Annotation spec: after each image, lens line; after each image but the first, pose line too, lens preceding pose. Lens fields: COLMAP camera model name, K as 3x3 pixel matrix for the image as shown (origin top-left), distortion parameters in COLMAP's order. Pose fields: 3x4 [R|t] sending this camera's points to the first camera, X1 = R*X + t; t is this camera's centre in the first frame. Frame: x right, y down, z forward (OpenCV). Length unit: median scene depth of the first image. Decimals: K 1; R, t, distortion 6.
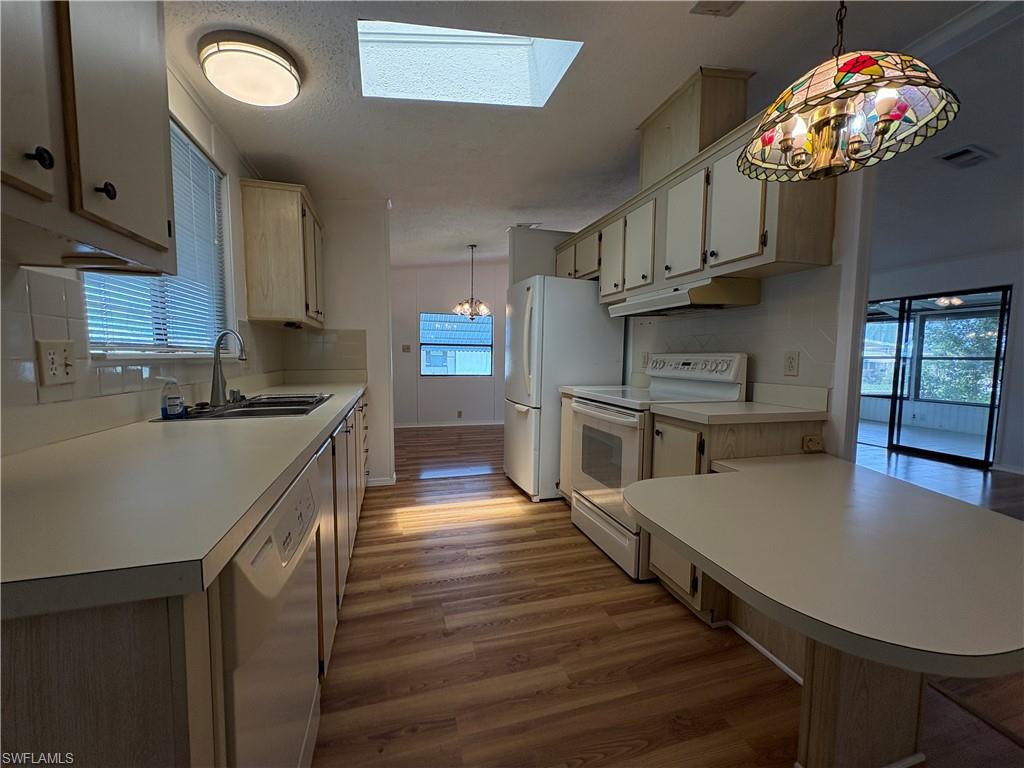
lens RADIAL K [[408.8, 0, 510.8], [0, 408.8, 384.5], [0, 0, 1]] dist [-0.000467, 0.001426]
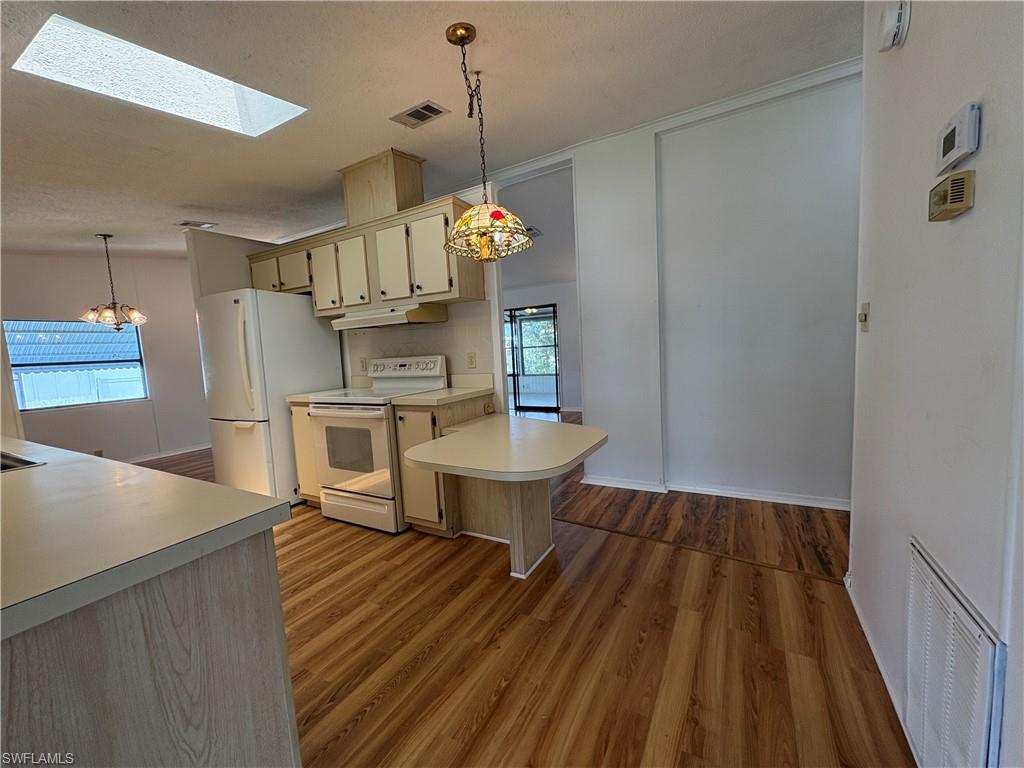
lens RADIAL K [[408.8, 0, 512.4], [0, 408.8, 388.5], [0, 0, 1]] dist [-0.000467, 0.001426]
pose [[0.718179, -0.121454, 0.685177, -0.259264], [0.113417, 0.991914, 0.056947, -0.014415], [-0.686553, 0.036812, 0.726147, -0.216410]]
